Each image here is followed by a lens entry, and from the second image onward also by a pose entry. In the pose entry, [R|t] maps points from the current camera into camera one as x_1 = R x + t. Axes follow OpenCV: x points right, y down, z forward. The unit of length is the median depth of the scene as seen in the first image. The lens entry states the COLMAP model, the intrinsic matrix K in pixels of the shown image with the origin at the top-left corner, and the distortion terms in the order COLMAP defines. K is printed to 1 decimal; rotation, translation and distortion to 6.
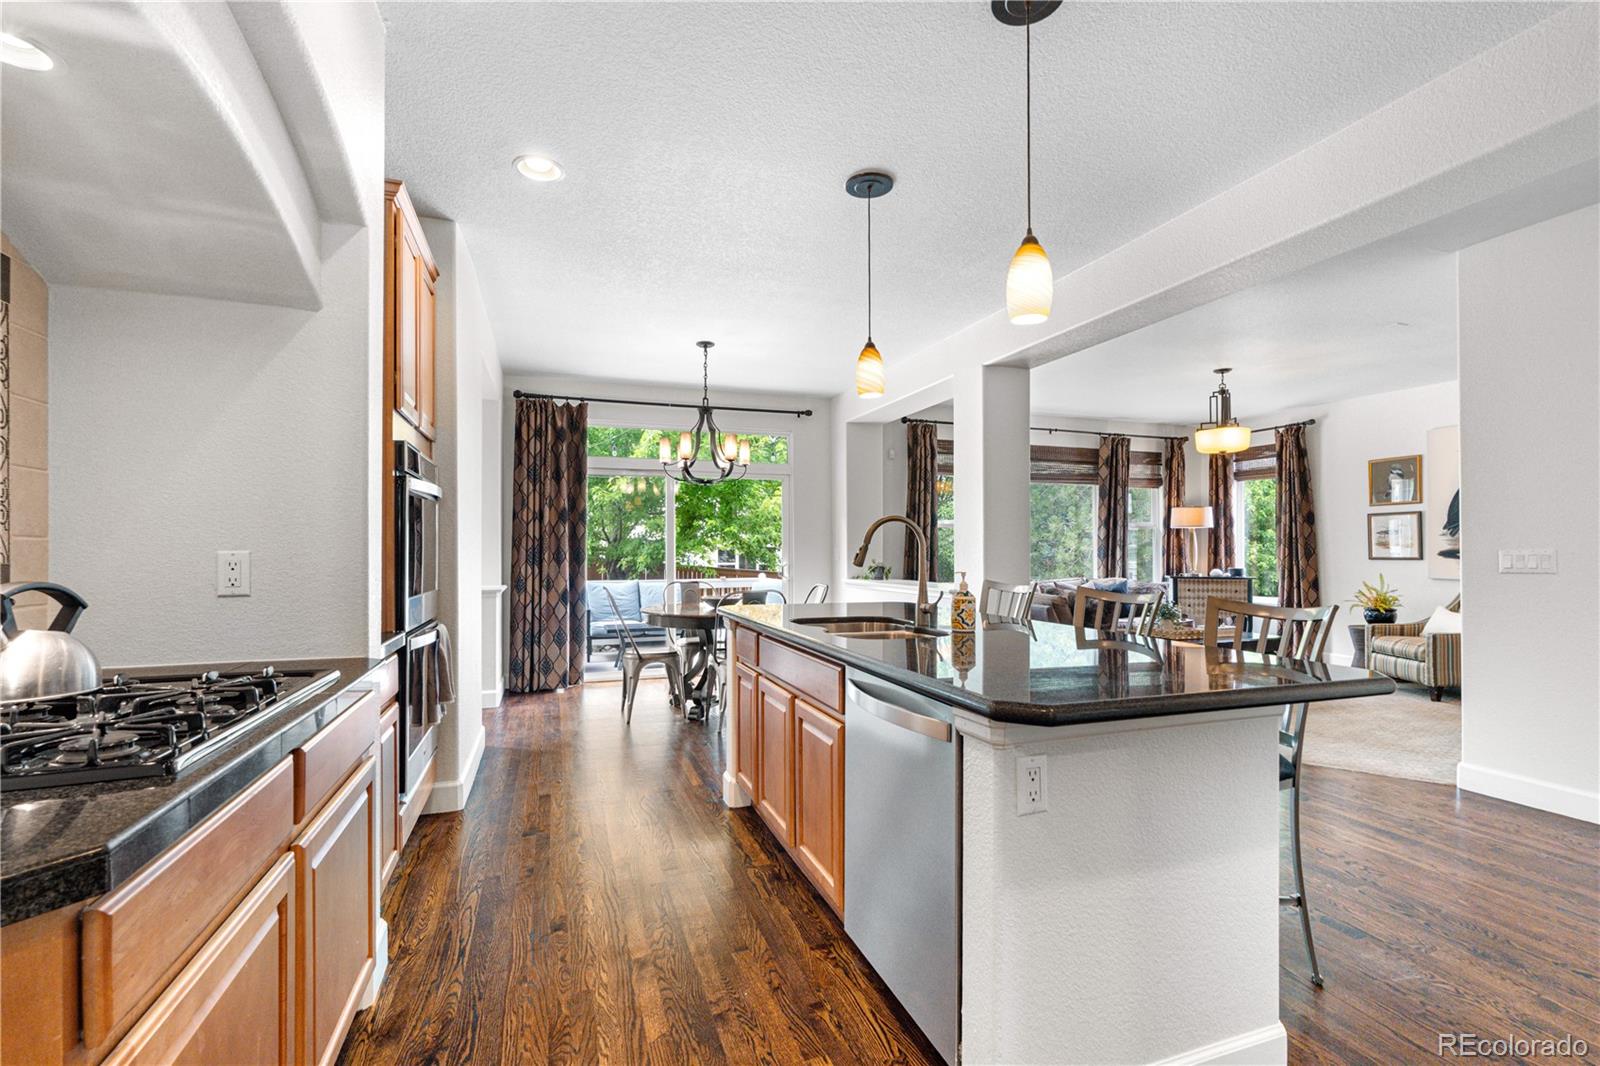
lens RADIAL K [[708.0, 0, 802.9], [0, 708.0, 543.6], [0, 0, 1]] dist [-0.005284, 0.000658]
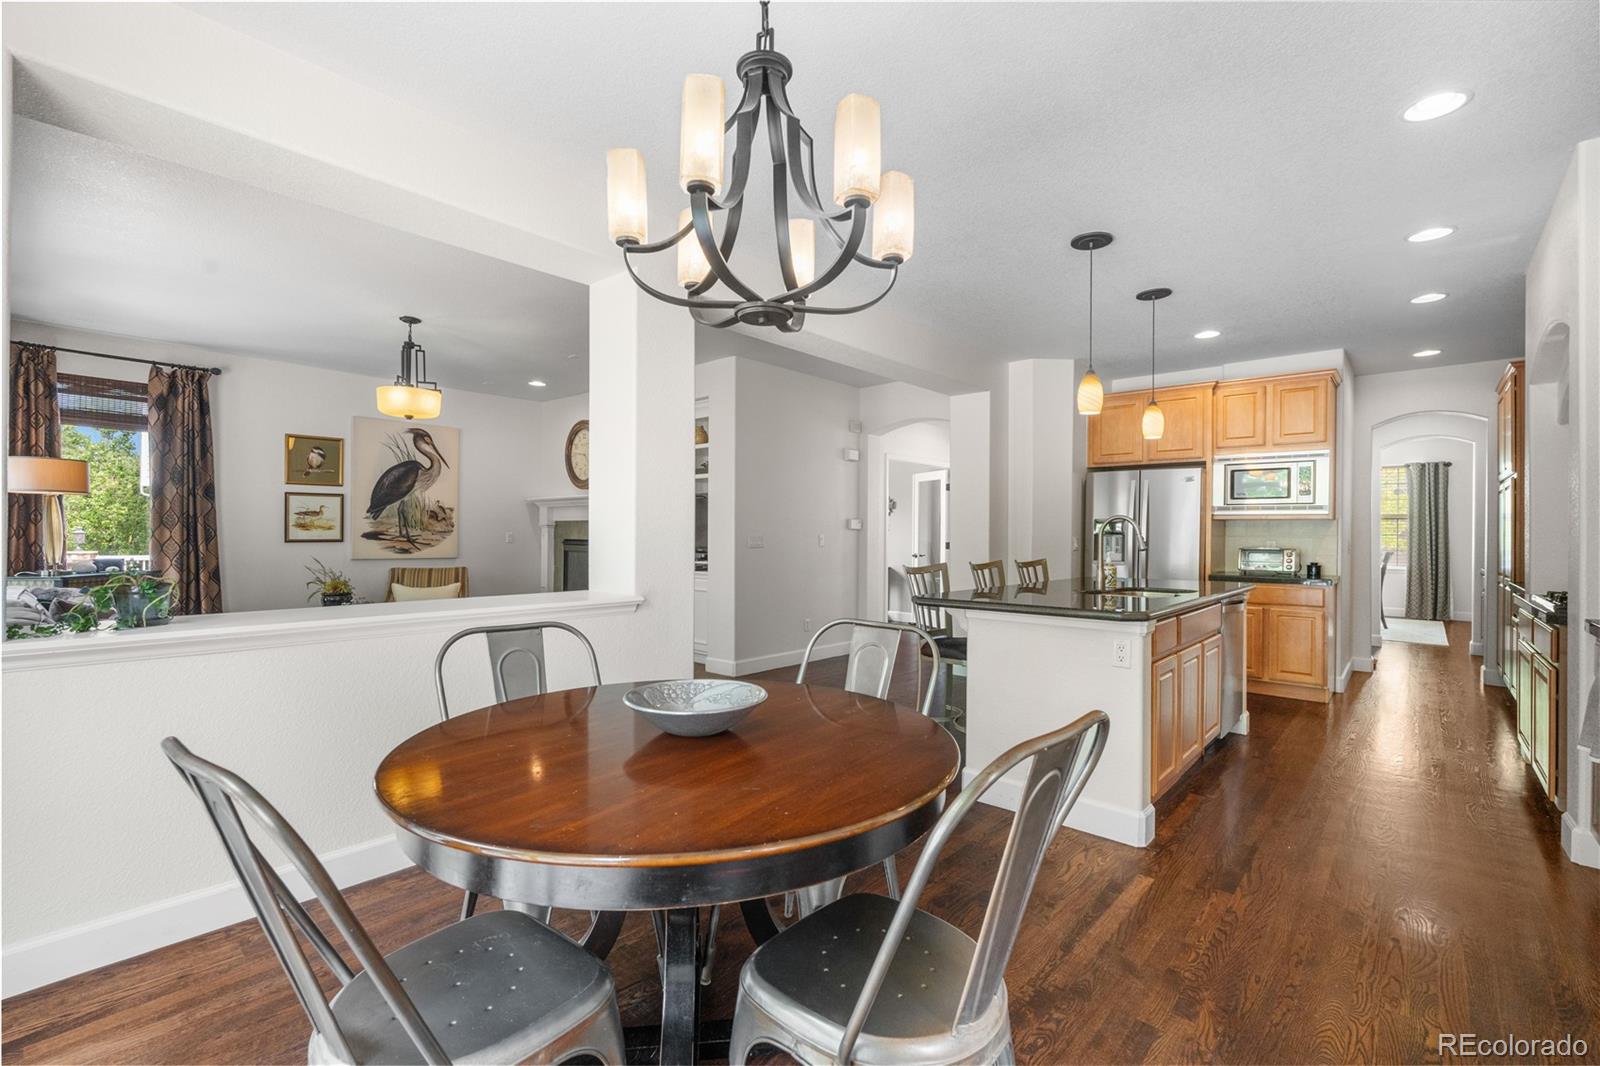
lens RADIAL K [[708.0, 0, 806.9], [0, 708.0, 532.5], [0, 0, 1]] dist [-0.005284, 0.000658]
pose [[-0.456301, -0.002652, 0.889822, -0.583527], [-0.012137, 0.999921, -0.003244, 0.009039], [-0.889743, -0.012280, -0.456297, 1.516734]]
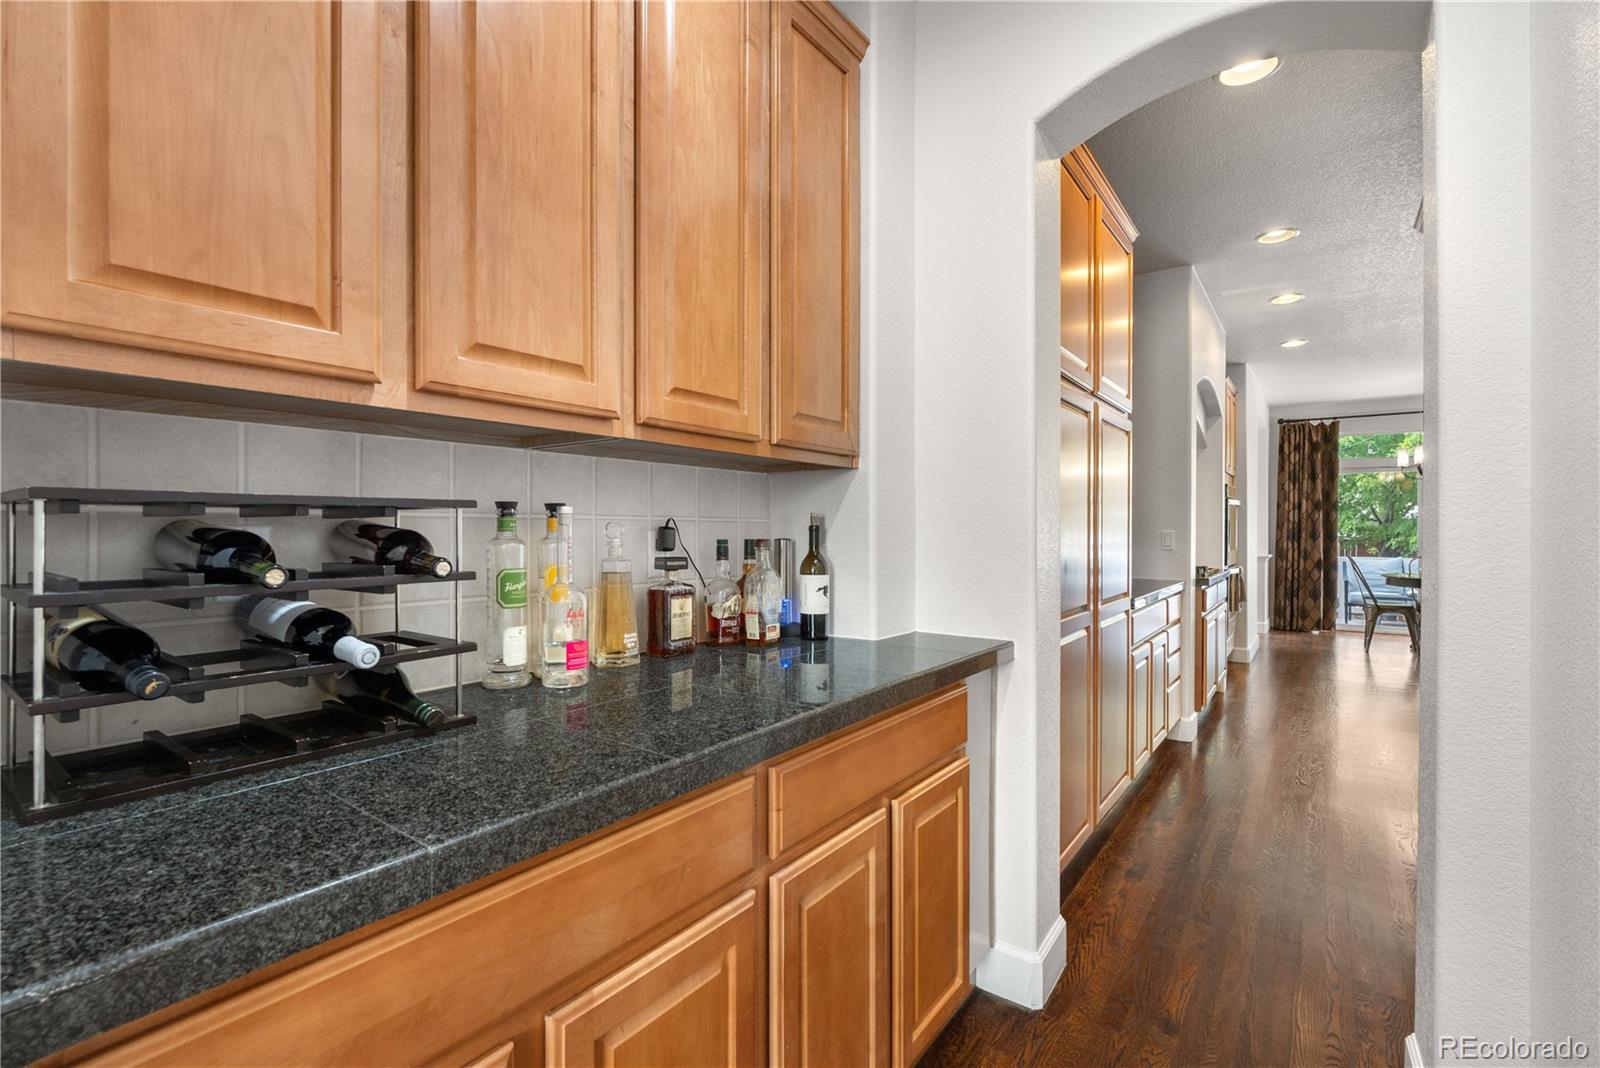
lens RADIAL K [[708.0, 0, 799.5], [0, 708.0, 535.8], [0, 0, 1]] dist [-0.005284, 0.000658]
pose [[0.556554, 0.006343, -0.830787, 0.240006], [0.007891, 0.999885, 0.012921, -0.006575], [0.830774, -0.013747, 0.556440, -0.599646]]
